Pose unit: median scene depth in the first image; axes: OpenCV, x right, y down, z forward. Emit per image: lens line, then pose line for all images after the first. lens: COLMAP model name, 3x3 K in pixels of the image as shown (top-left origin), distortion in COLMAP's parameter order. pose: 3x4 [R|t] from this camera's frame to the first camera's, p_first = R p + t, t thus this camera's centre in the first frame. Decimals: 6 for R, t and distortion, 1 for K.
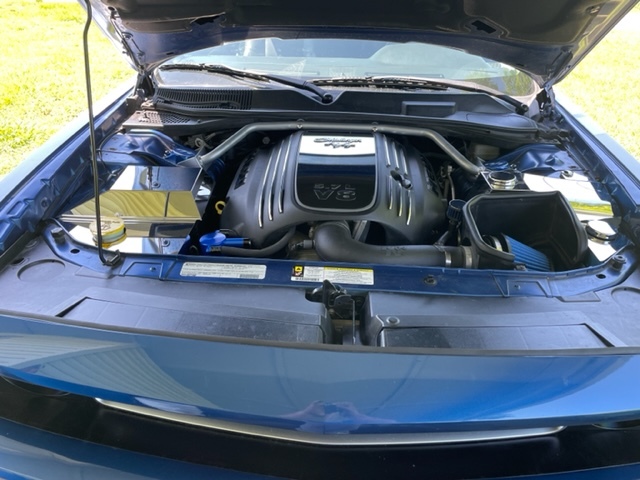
lens RADIAL K [[502.9, 0, 320.0], [0, 502.9, 240.0], [0, 0, 1]] dist [0.002750, 0.000872]
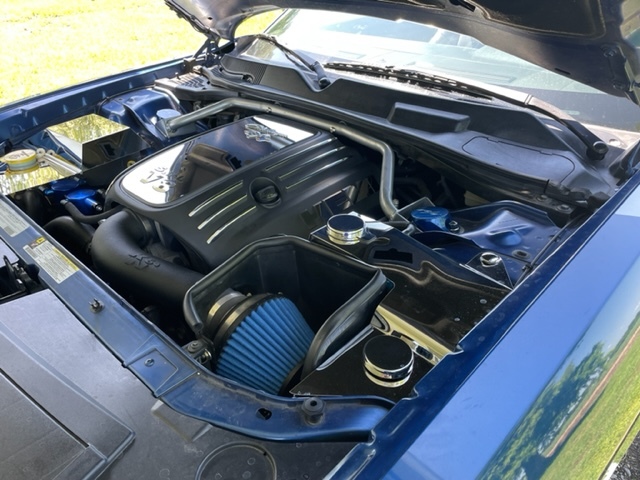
lens RADIAL K [[502.9, 0, 320.0], [0, 502.9, 240.0], [0, 0, 1]] dist [0.002750, 0.000872]
pose [[0.728796, 0.319869, -0.605426, 0.563757], [-0.307531, 0.942894, 0.127968, -0.139644], [0.611785, 0.092925, 0.785547, 0.359613]]
